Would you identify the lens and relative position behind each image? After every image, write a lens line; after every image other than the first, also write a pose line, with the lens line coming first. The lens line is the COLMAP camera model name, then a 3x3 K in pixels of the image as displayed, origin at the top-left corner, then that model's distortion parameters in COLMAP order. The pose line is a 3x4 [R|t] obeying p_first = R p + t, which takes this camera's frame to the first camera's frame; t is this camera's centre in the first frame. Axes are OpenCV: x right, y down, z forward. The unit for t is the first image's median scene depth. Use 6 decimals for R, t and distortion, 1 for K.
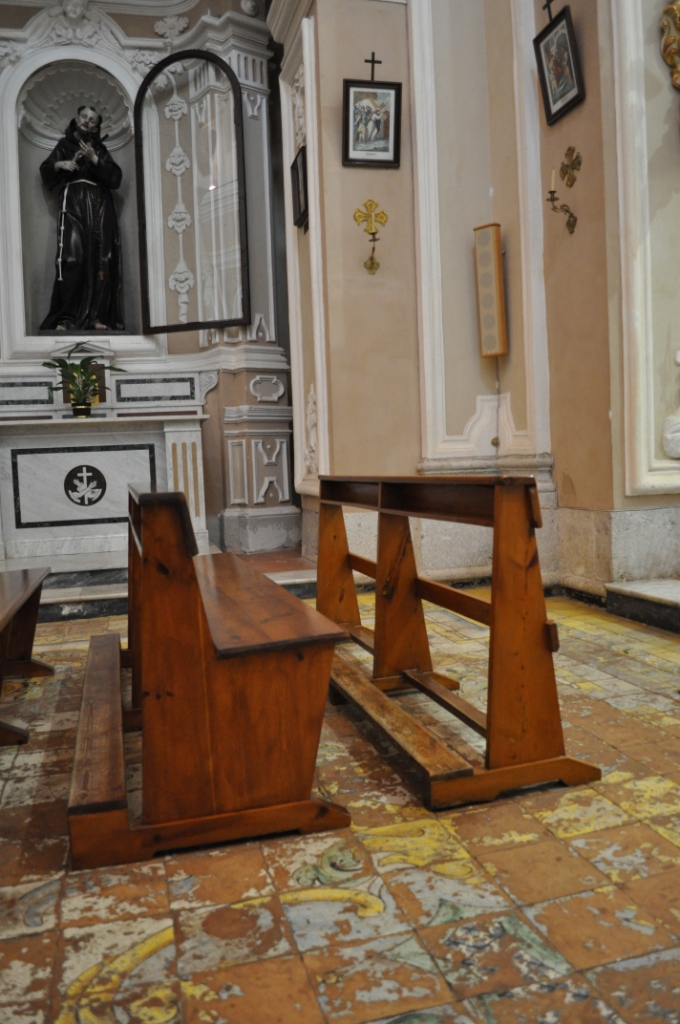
lens RADIAL K [[789.5, 0, 340.0], [0, 789.5, 512.0], [0, 0, 1]] dist [-0.084864, 0.011385]
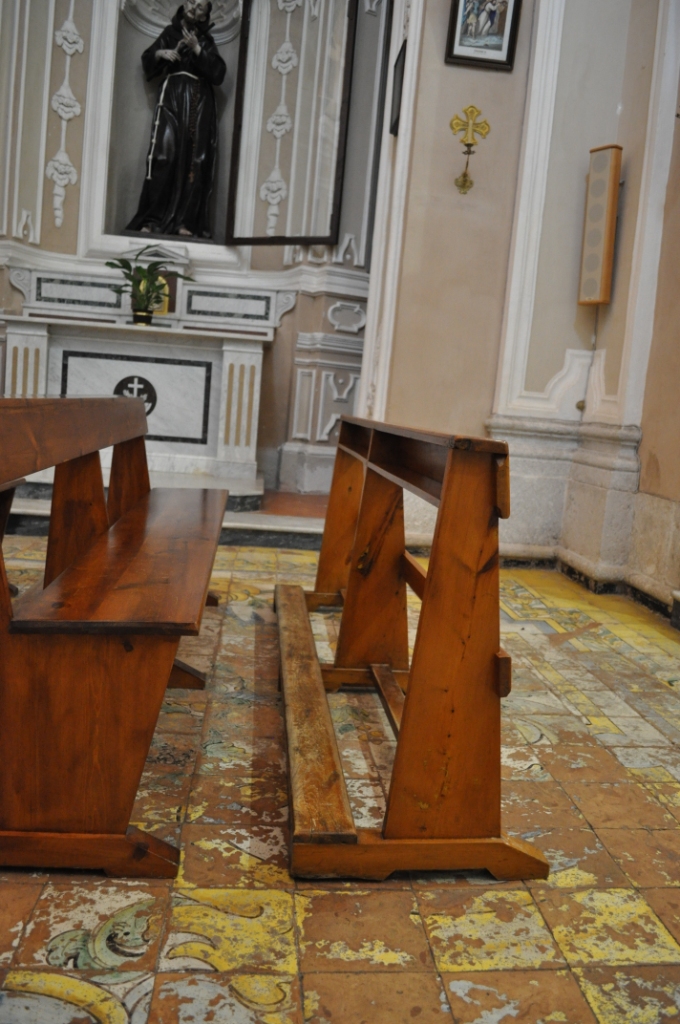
lens RADIAL K [[789.5, 0, 340.0], [0, 789.5, 512.0], [0, 0, 1]] dist [-0.084864, 0.011385]
pose [[0.979478, 0.143922, -0.141101, 0.079425], [-0.133507, 0.987754, 0.080738, -0.008173], [0.150993, -0.060243, 0.986697, 0.114171]]
